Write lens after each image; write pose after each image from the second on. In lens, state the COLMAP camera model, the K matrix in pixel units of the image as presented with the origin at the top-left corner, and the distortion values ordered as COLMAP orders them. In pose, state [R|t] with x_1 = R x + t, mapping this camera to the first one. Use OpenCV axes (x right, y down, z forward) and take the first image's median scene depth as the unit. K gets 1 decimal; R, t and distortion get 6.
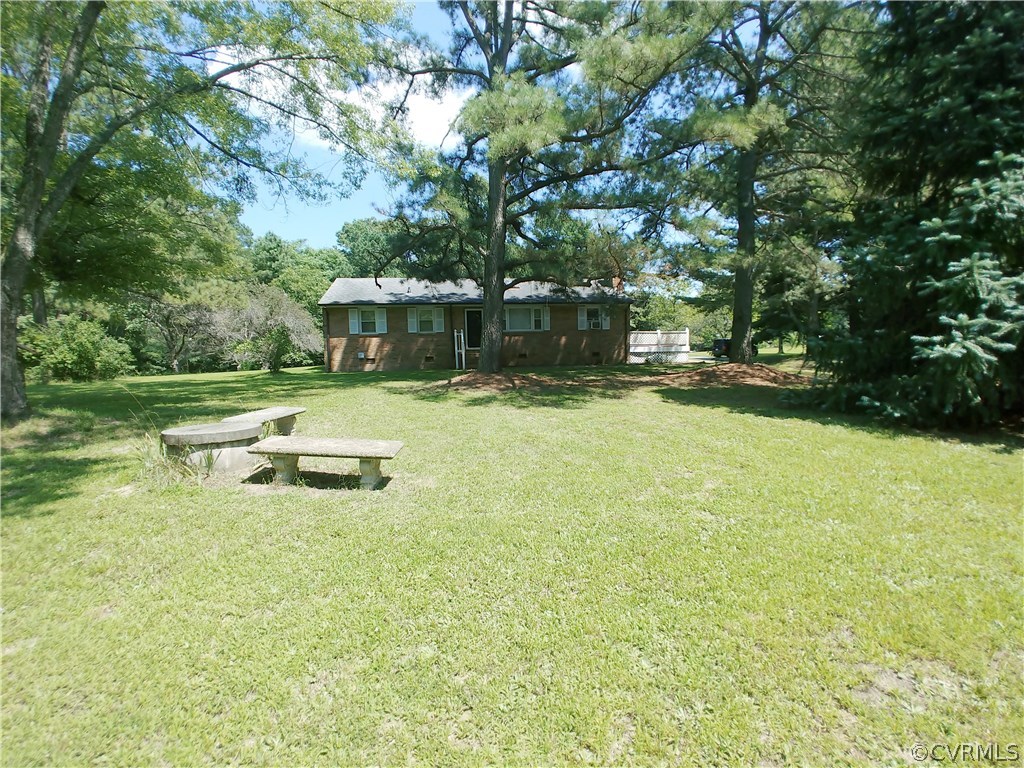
lens RADIAL K [[465.2, 0, 516.9], [0, 465.2, 388.0], [0, 0, 1]] dist [-0.015995, 0.000023]
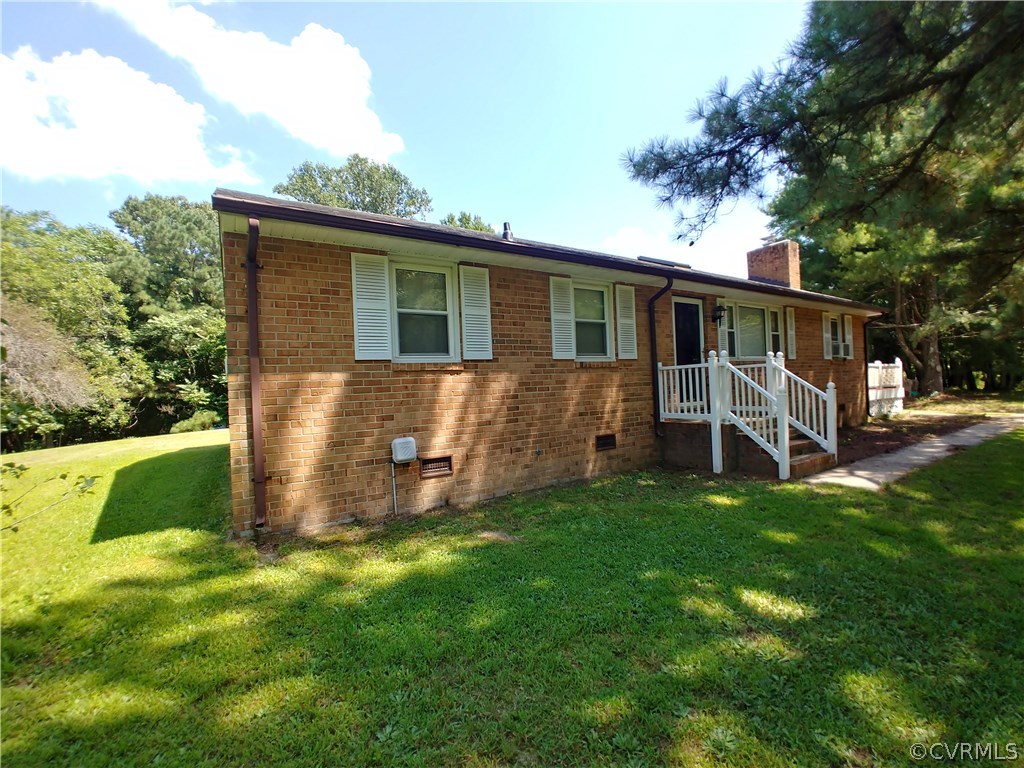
lens RADIAL K [[452.4, 0, 519.7], [0, 452.4, 389.6], [0, 0, 1]] dist [-0.027642, 0.006725]
pose [[0.917479, -0.015133, 0.397495, -0.521523], [0.047014, 0.996398, -0.070581, -0.113553], [-0.394995, 0.083444, 0.914886, 1.064041]]
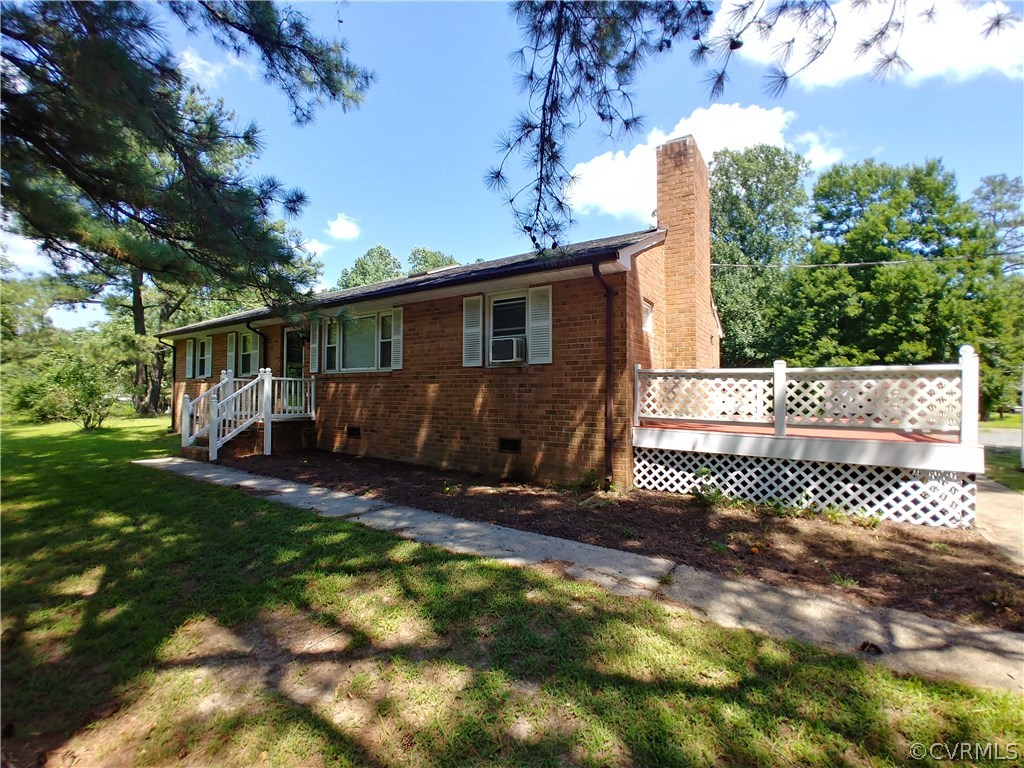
lens RADIAL K [[447.7, 0, 515.9], [0, 447.7, 386.8], [0, 0, 1]] dist [-0.029246, 0.007190]
pose [[0.722429, 0.018465, -0.691198, 0.576446], [-0.075193, 0.995813, -0.051988, -0.146570], [0.687344, 0.089531, 0.720793, 1.209695]]
